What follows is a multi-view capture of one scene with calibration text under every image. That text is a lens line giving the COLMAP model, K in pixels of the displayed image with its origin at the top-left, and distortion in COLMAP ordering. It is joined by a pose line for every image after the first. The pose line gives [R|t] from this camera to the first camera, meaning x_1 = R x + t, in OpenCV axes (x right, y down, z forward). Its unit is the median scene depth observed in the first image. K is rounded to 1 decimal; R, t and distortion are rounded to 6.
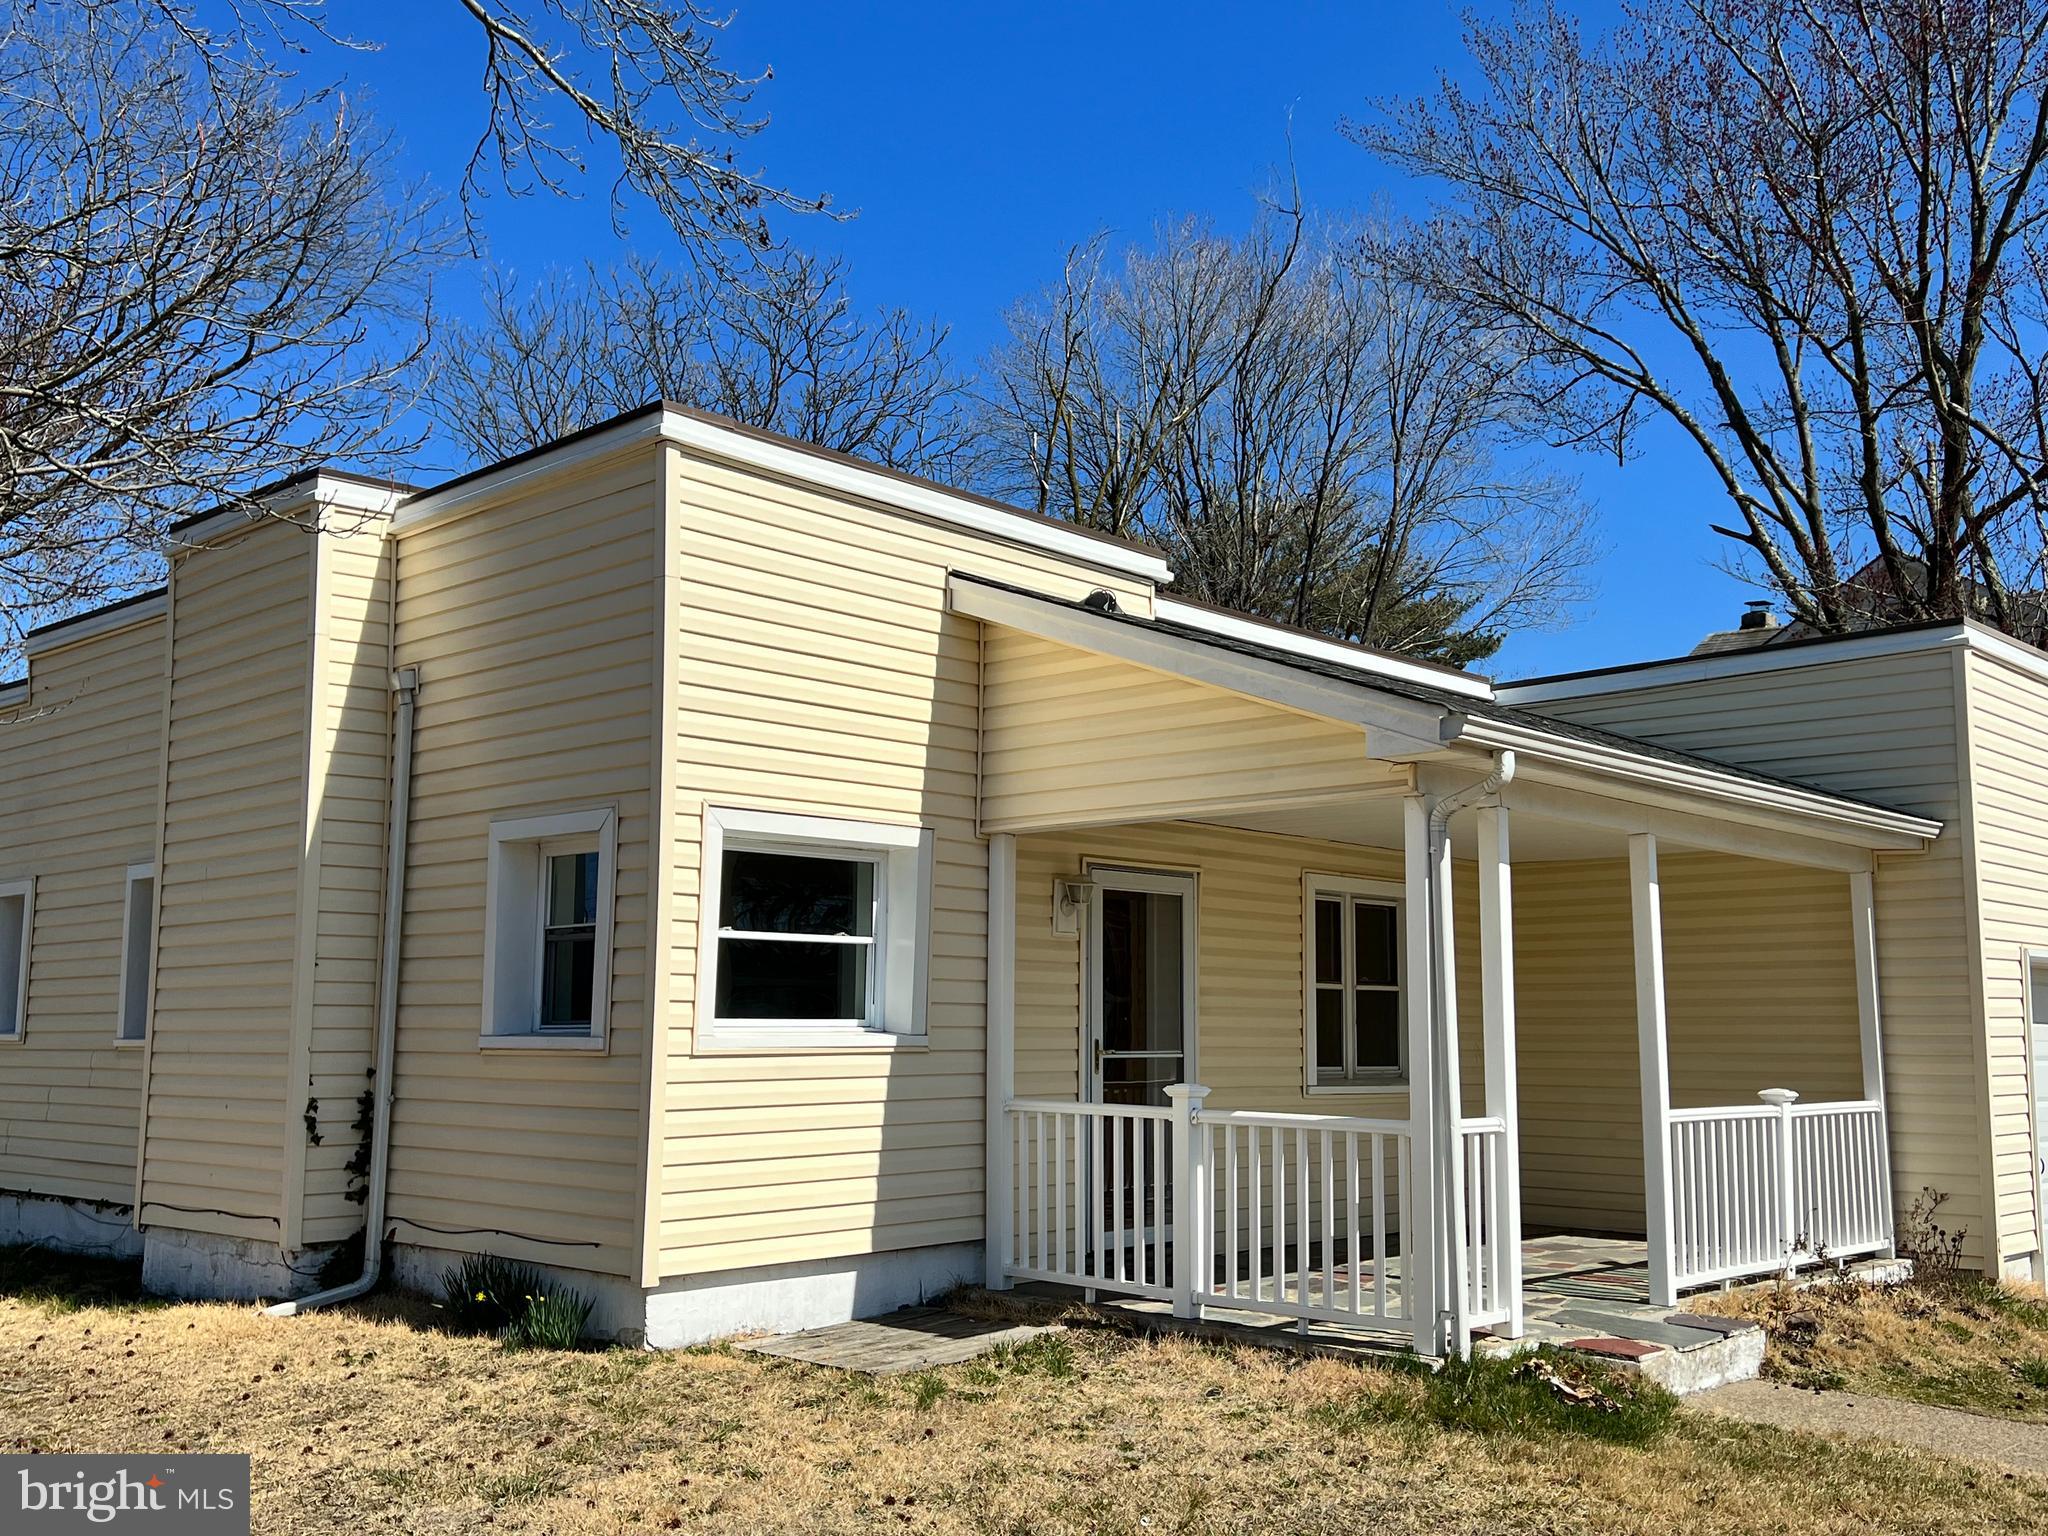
lens RADIAL K [[1955.1, 0, 1024.0], [0, 1955.1, 768.0], [0, 0, 1]] dist [0.129181, -0.224883]
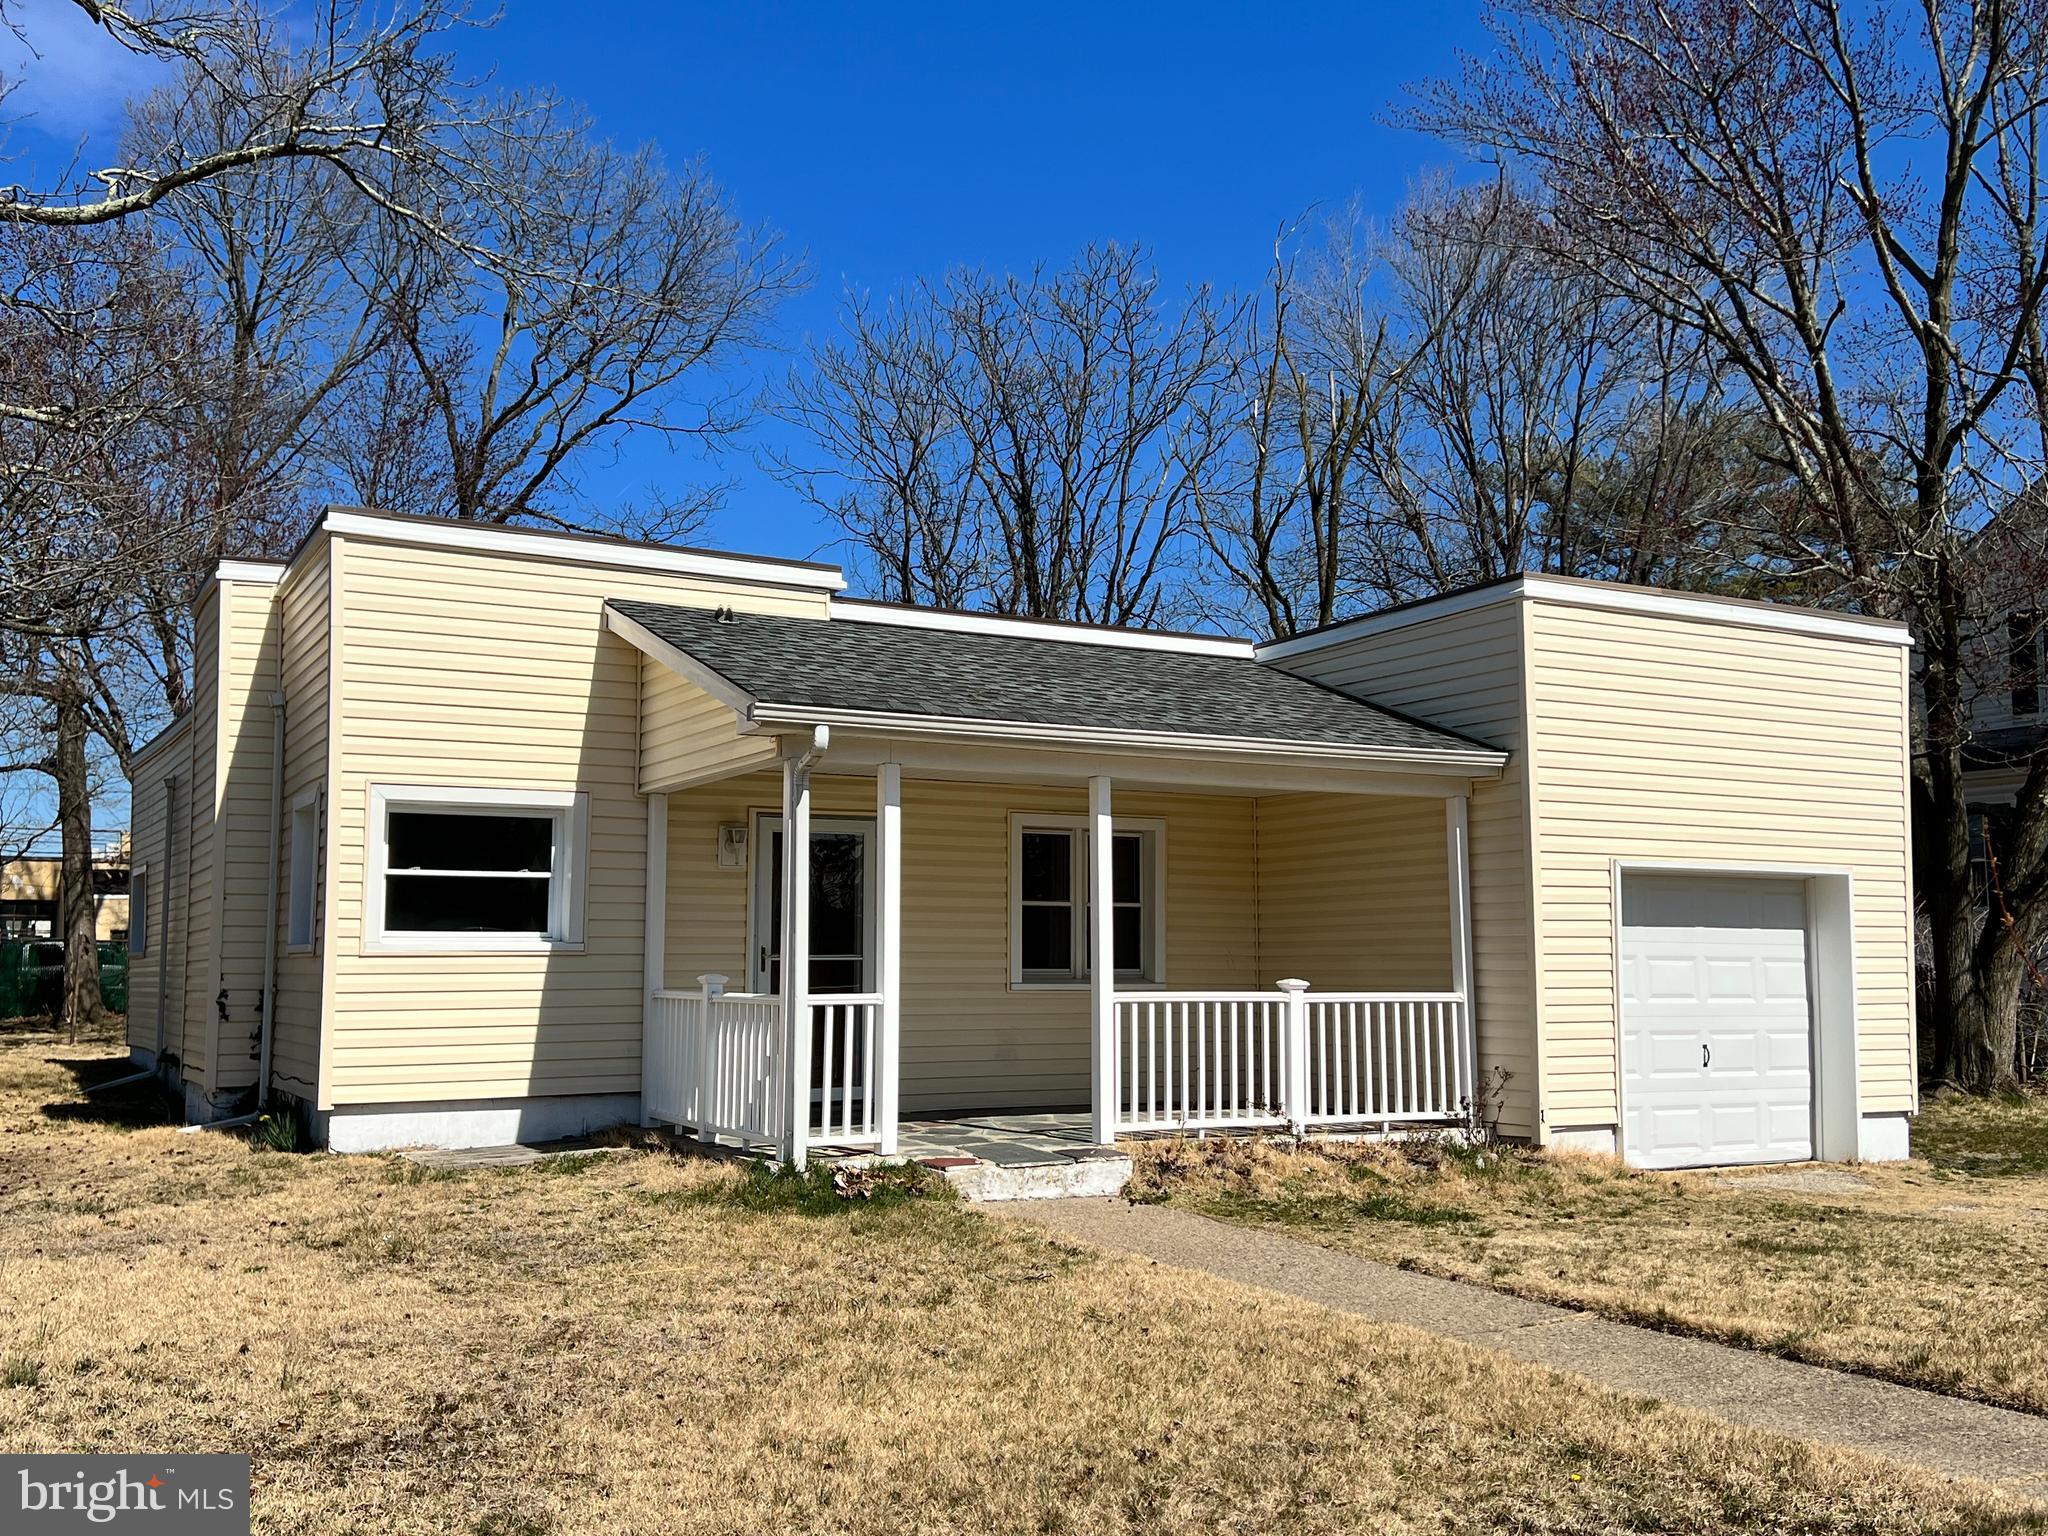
lens RADIAL K [[1955.1, 0, 1024.0], [0, 1955.1, 768.0], [0, 0, 1]] dist [0.129181, -0.224883]
pose [[0.952107, -0.036702, -0.303556, 0.648681], [0.045758, 0.998693, 0.022772, -0.002863], [0.302323, -0.035571, 0.952542, -0.208200]]
